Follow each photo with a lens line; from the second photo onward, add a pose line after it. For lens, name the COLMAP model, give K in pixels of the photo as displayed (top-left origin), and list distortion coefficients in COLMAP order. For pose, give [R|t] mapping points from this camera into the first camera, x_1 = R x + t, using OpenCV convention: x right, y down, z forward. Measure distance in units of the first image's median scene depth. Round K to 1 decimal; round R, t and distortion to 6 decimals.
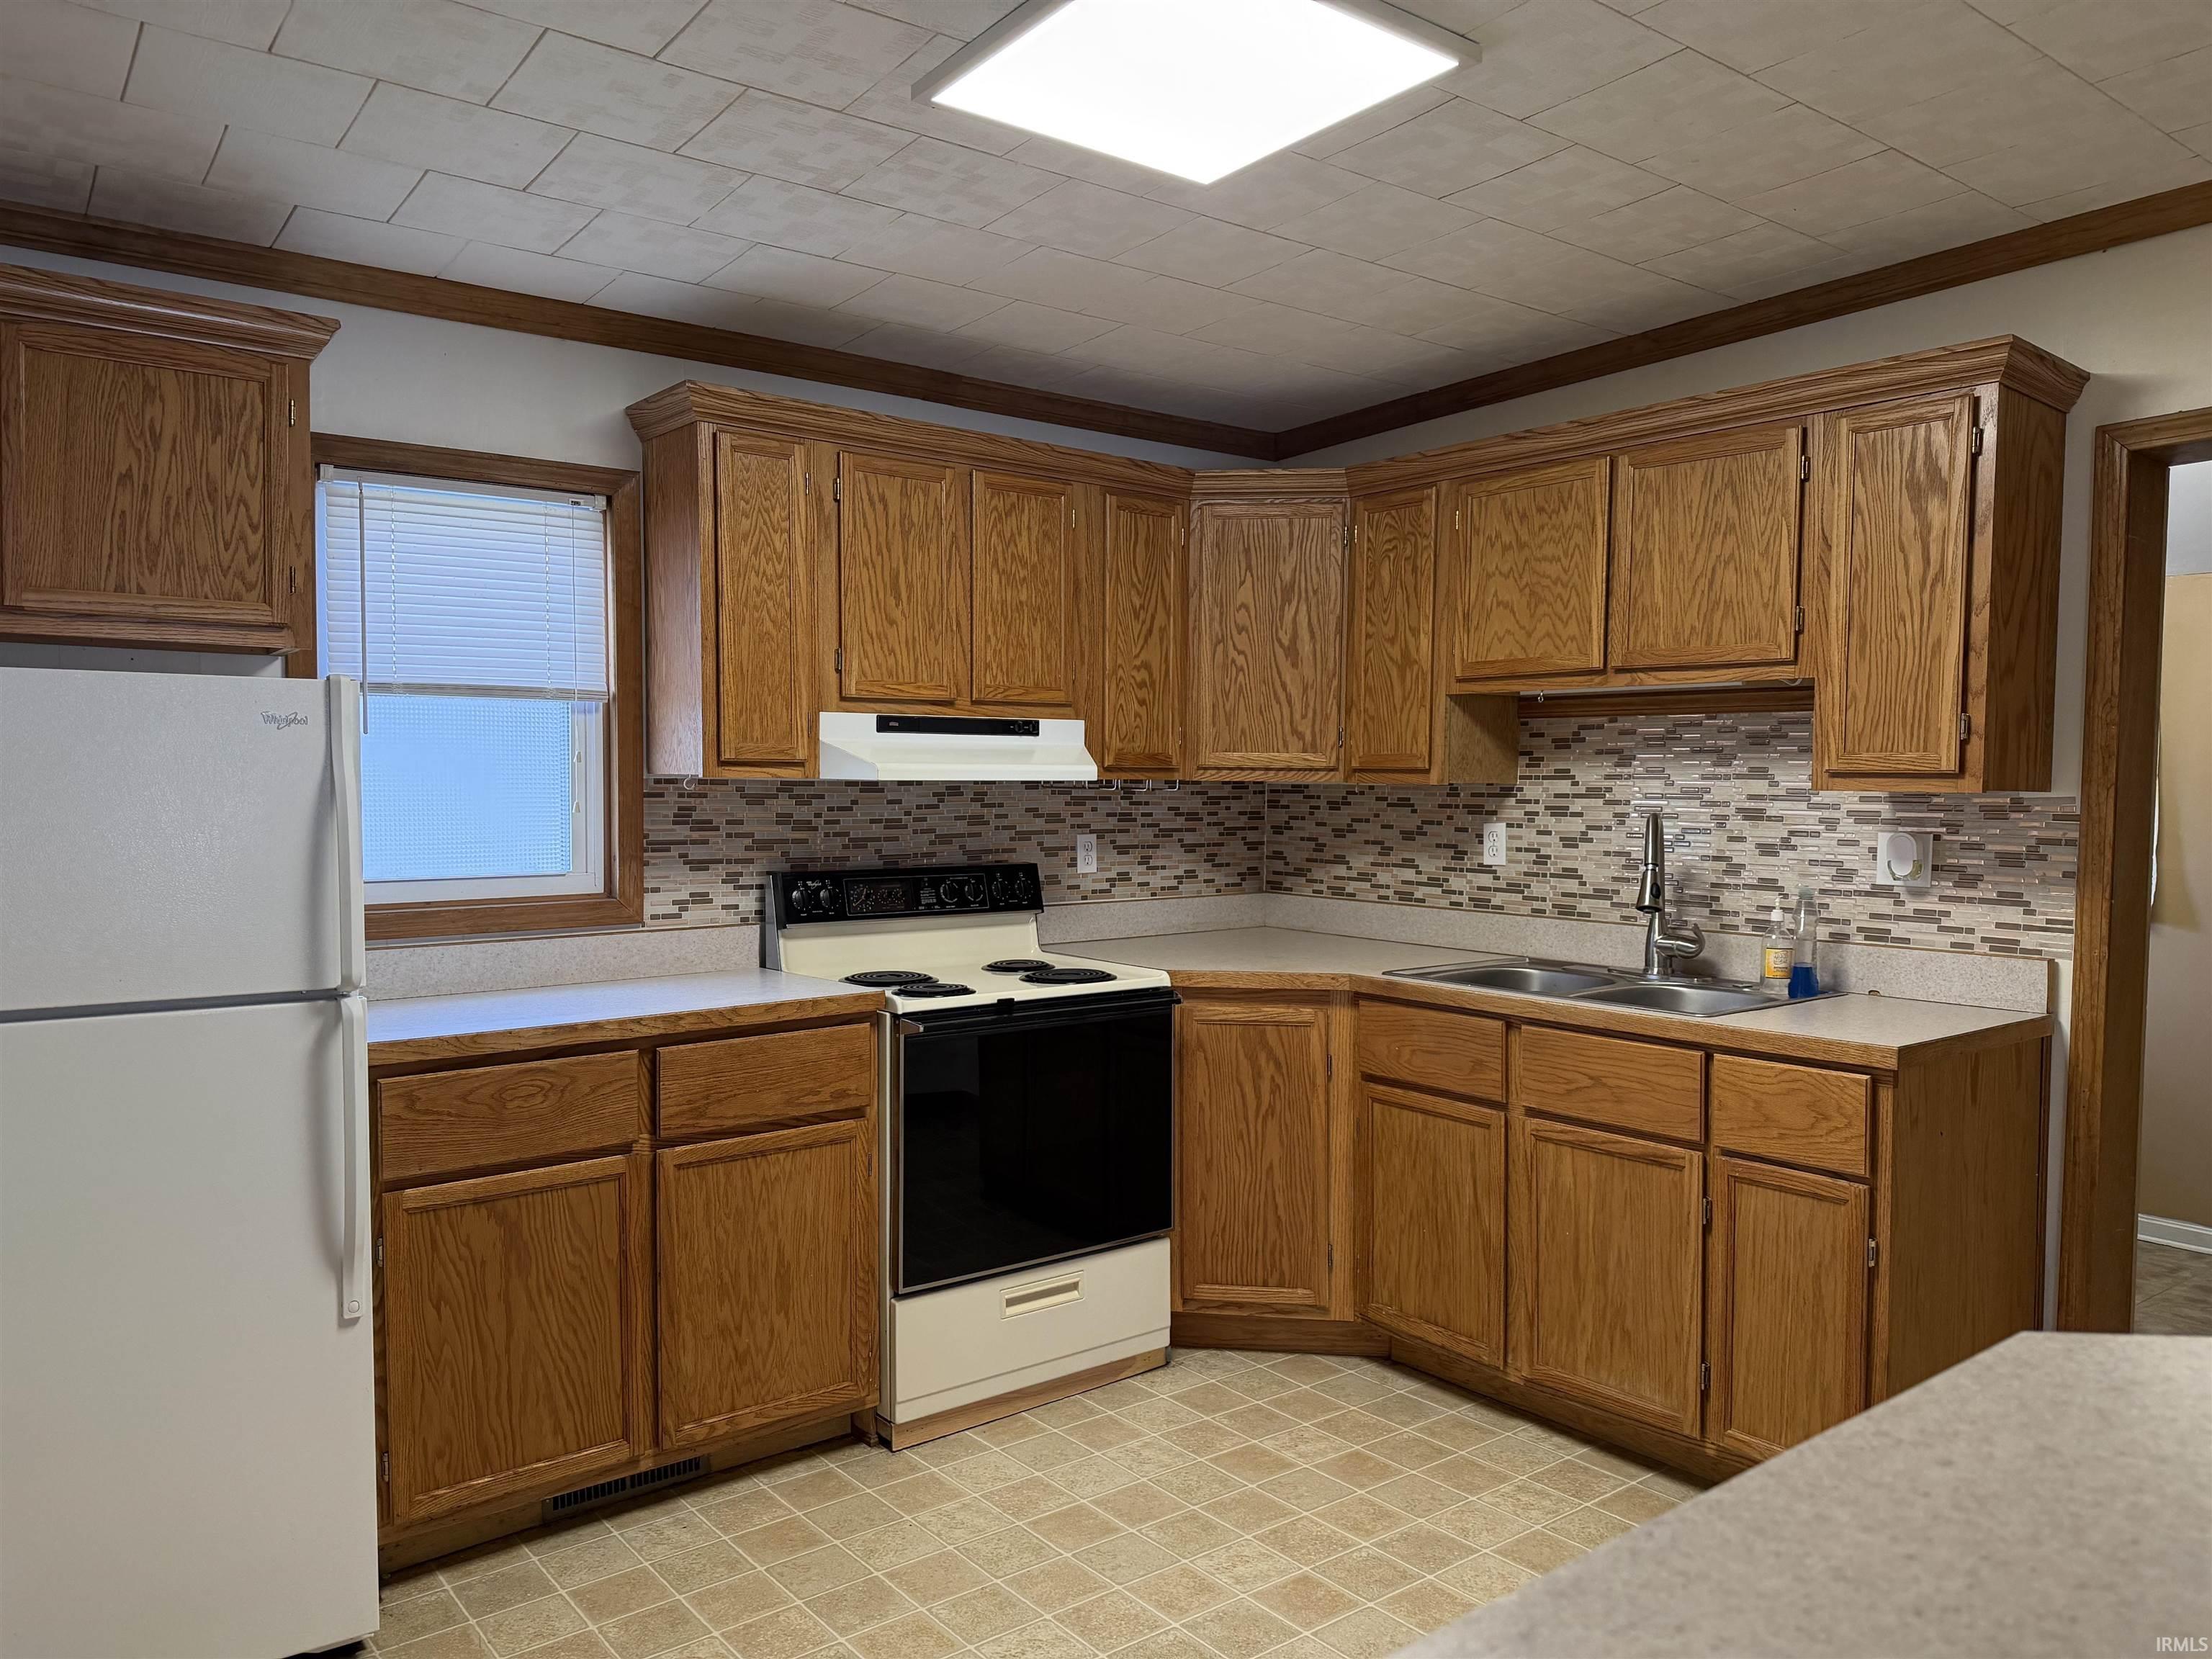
lens RADIAL K [[1524.6, 0, 1106.0], [0, 1524.6, 829.5], [0, 0, 1]] dist [0.128456, -0.193574]
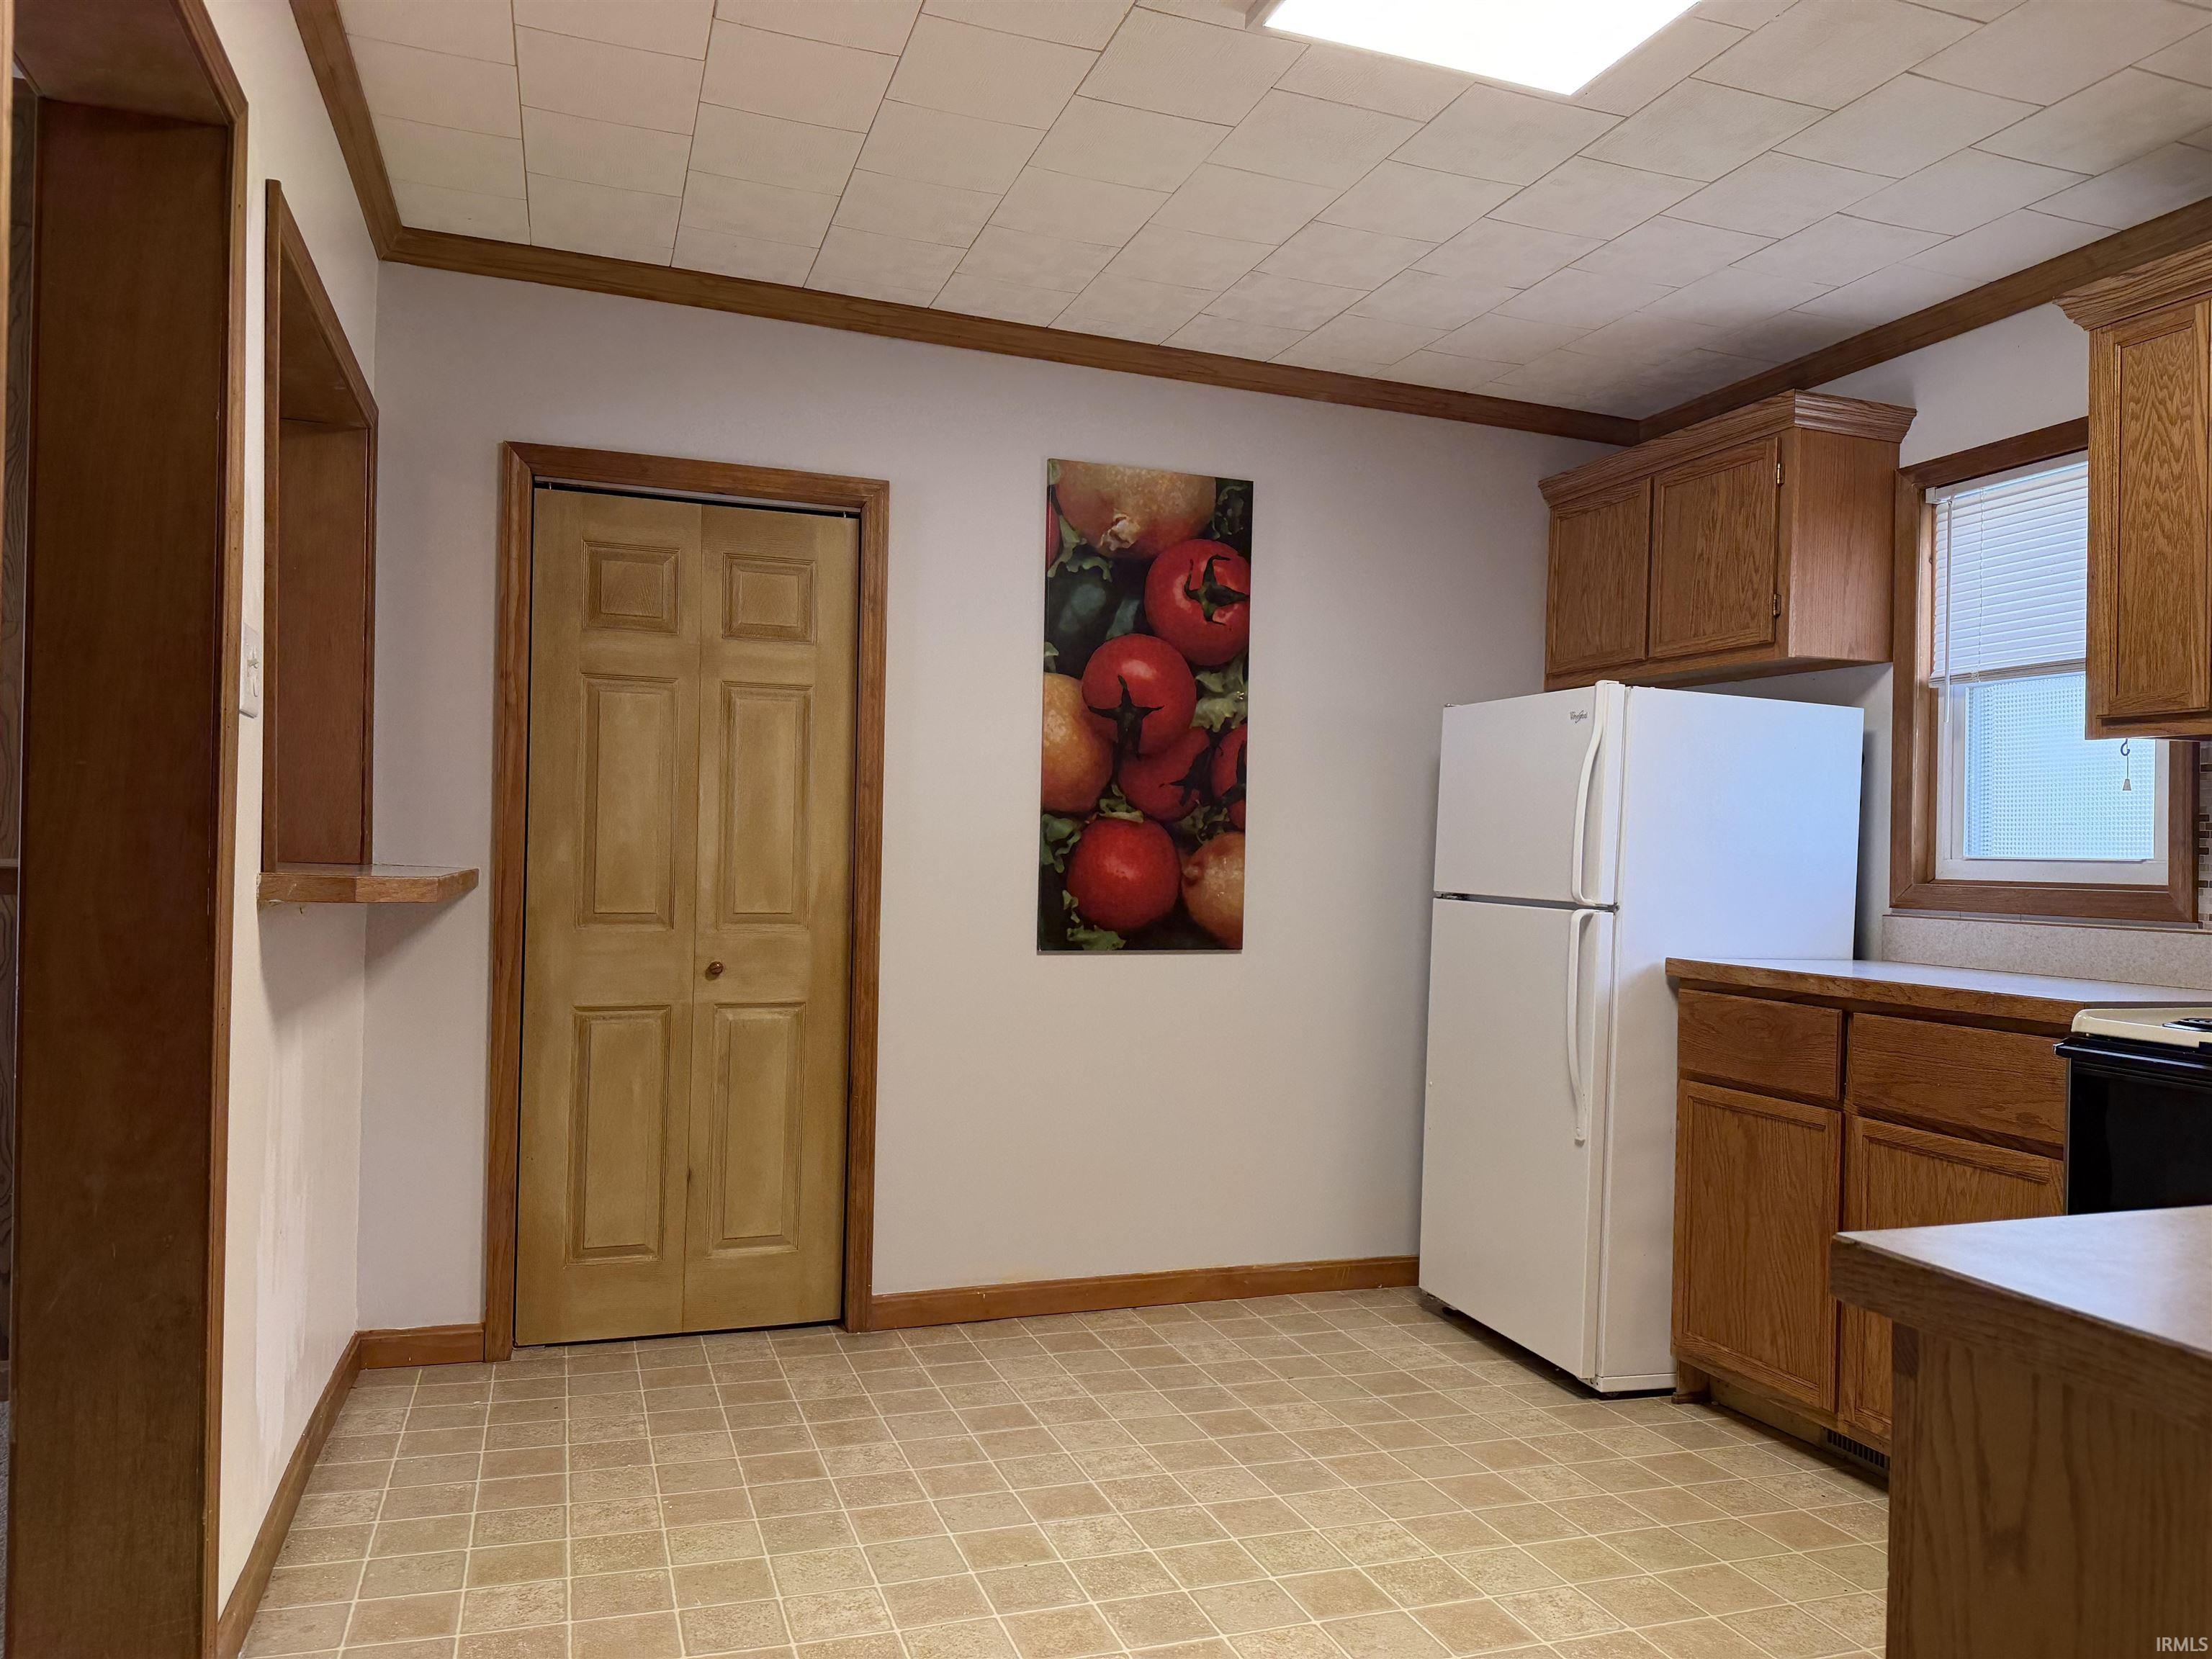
lens RADIAL K [[1524.6, 0, 1106.0], [0, 1524.6, 829.5], [0, 0, 1]] dist [0.128456, -0.193574]
pose [[-0.309263, -0.018336, -0.950800, 0.807834], [-0.052661, 0.998610, -0.002129, 0.051568], [0.949517, 0.049412, -0.309798, 0.842796]]
